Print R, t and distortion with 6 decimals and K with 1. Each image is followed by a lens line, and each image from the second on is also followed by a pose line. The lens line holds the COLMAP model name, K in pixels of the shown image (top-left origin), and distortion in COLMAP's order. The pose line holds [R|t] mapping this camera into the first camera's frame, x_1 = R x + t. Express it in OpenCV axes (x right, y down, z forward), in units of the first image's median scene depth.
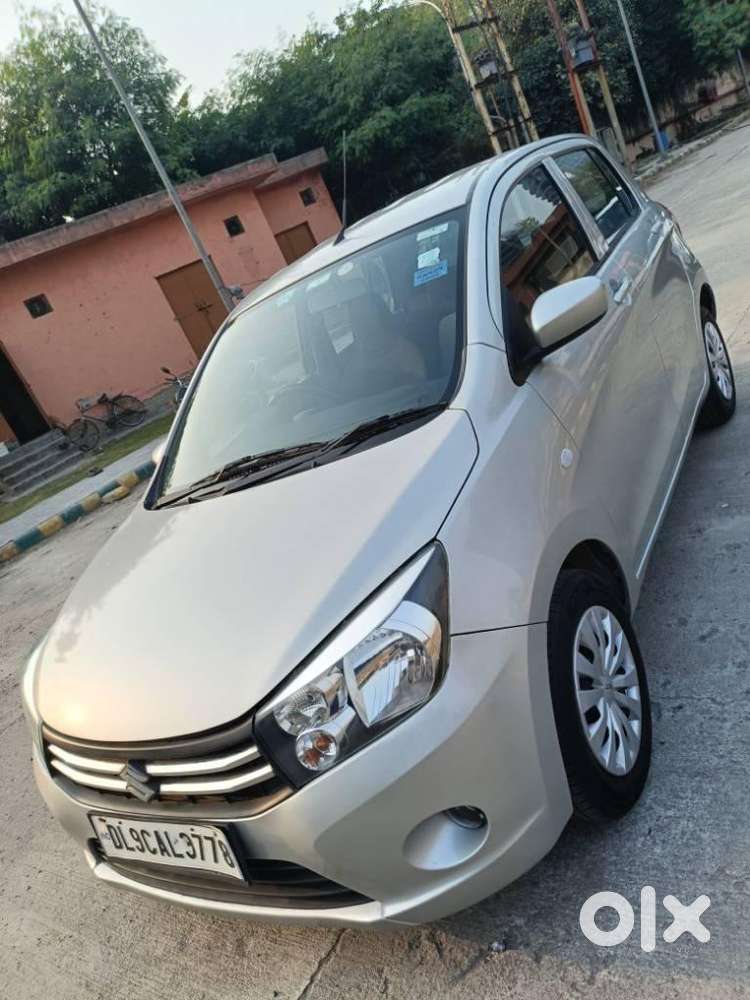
lens RADIAL K [[741.0, 0, 399.5], [0, 741.0, 495.1], [0, 0, 1]] dist [0.041995, -0.029167]
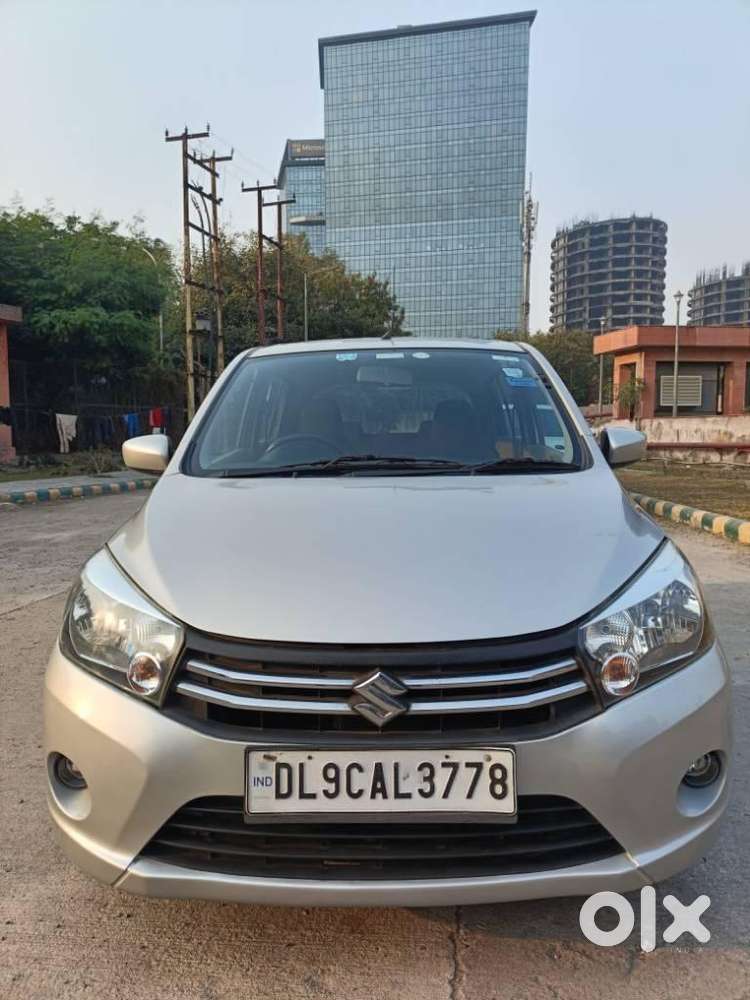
lens RADIAL K [[741.0, 0, 375.5], [0, 741.0, 503.8], [0, 0, 1]] dist [0.041995, -0.029167]
pose [[0.813693, 0.359453, 0.456834, -0.085678], [-0.184837, 0.905094, -0.382936, 0.052878], [-0.551125, 0.227153, 0.802909, 0.026822]]
